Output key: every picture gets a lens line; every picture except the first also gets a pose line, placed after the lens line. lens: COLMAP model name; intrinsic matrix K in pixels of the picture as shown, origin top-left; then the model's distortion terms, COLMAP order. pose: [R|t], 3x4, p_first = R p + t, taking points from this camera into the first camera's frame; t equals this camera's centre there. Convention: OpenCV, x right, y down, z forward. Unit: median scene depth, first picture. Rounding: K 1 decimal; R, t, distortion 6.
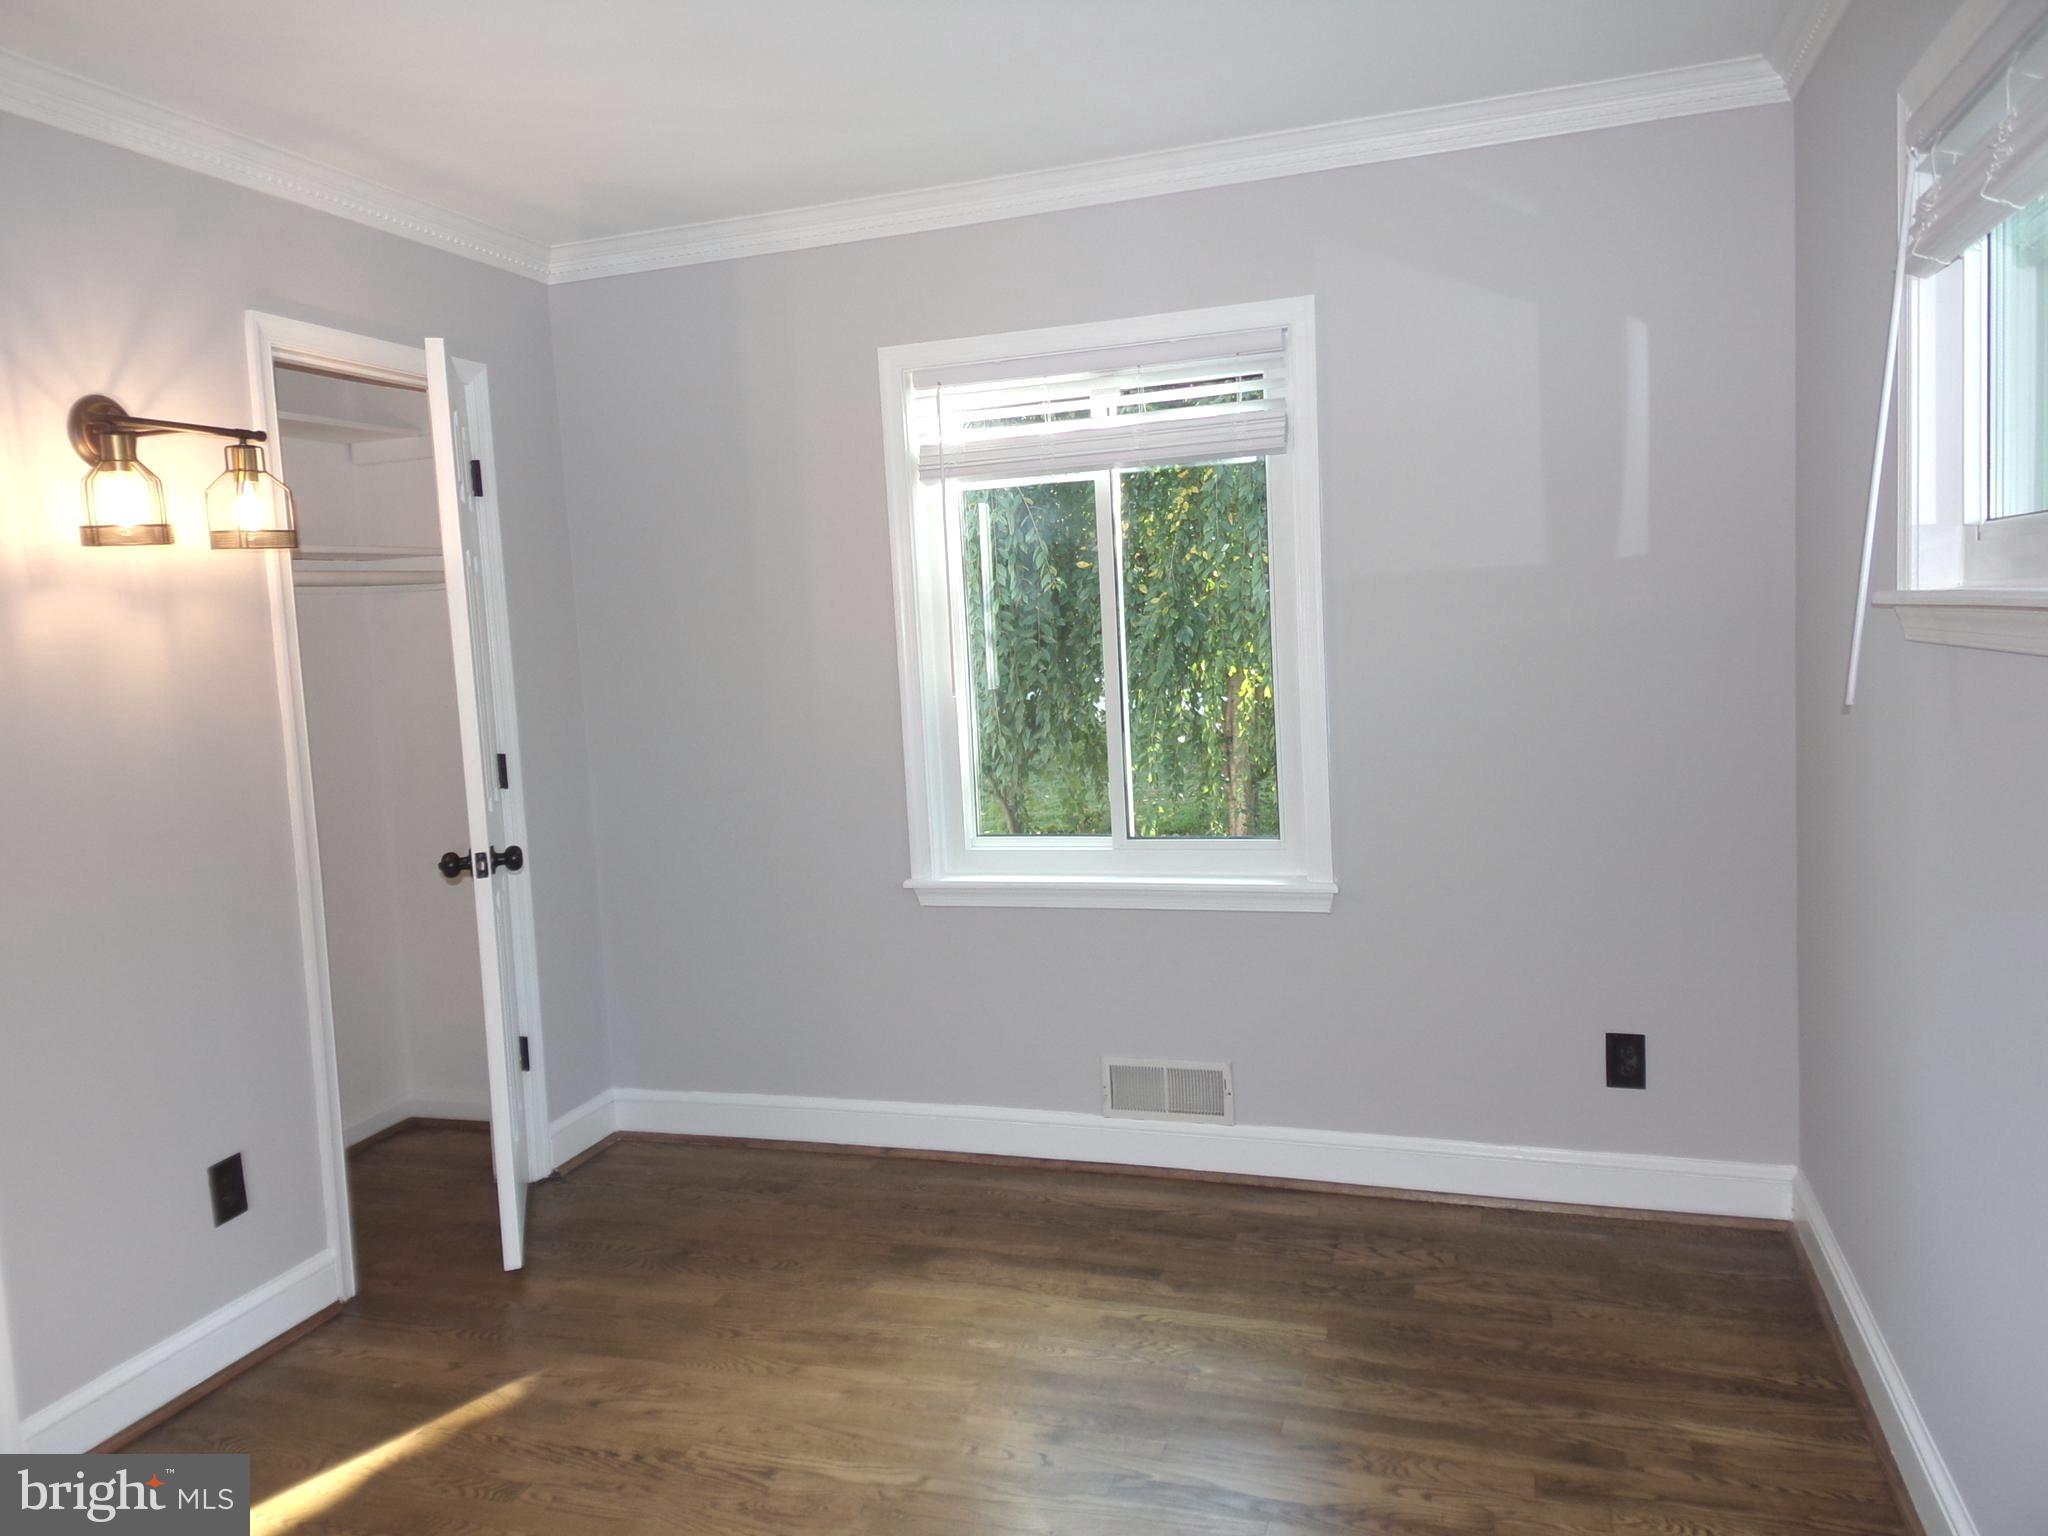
lens RADIAL K [[1446.9, 0, 1030.0], [0, 1446.9, 758.9], [0, 0, 1]] dist [0.013240, -0.002891]
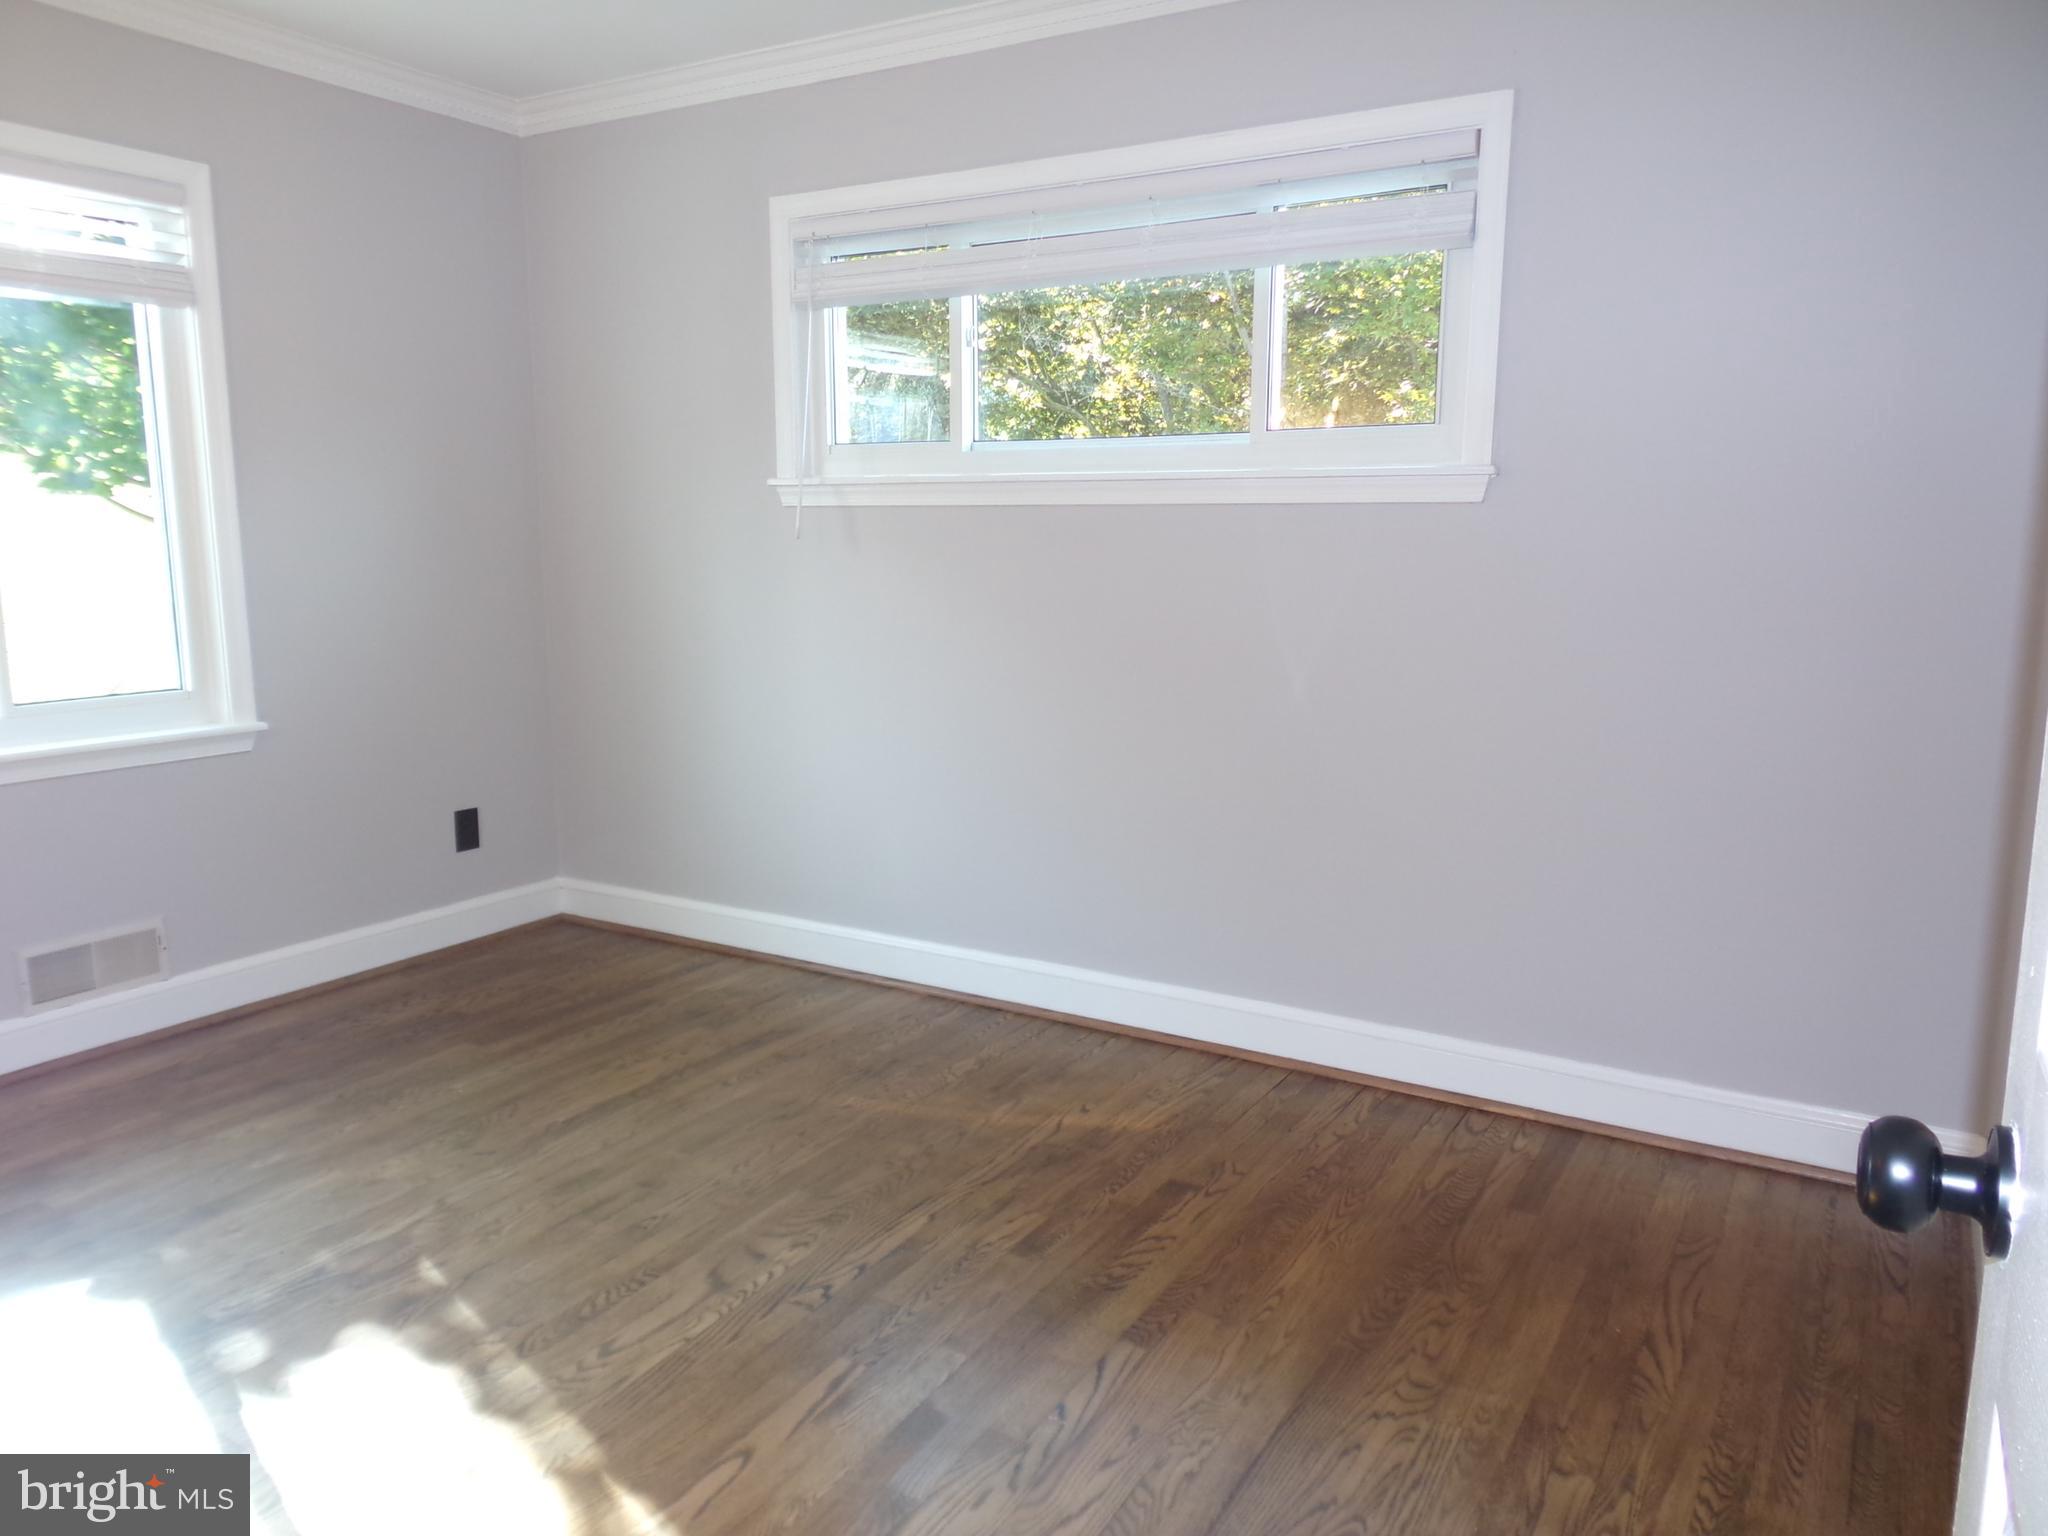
lens RADIAL K [[1446.9, 0, 1032.0], [0, 1446.9, 770.3], [0, 0, 1]] dist [0.013240, -0.002891]
pose [[0.218040, -0.125526, 0.967834, -0.758454], [0.080816, 0.990610, 0.110273, 0.050074], [-0.972588, 0.054173, 0.226137, 0.193726]]
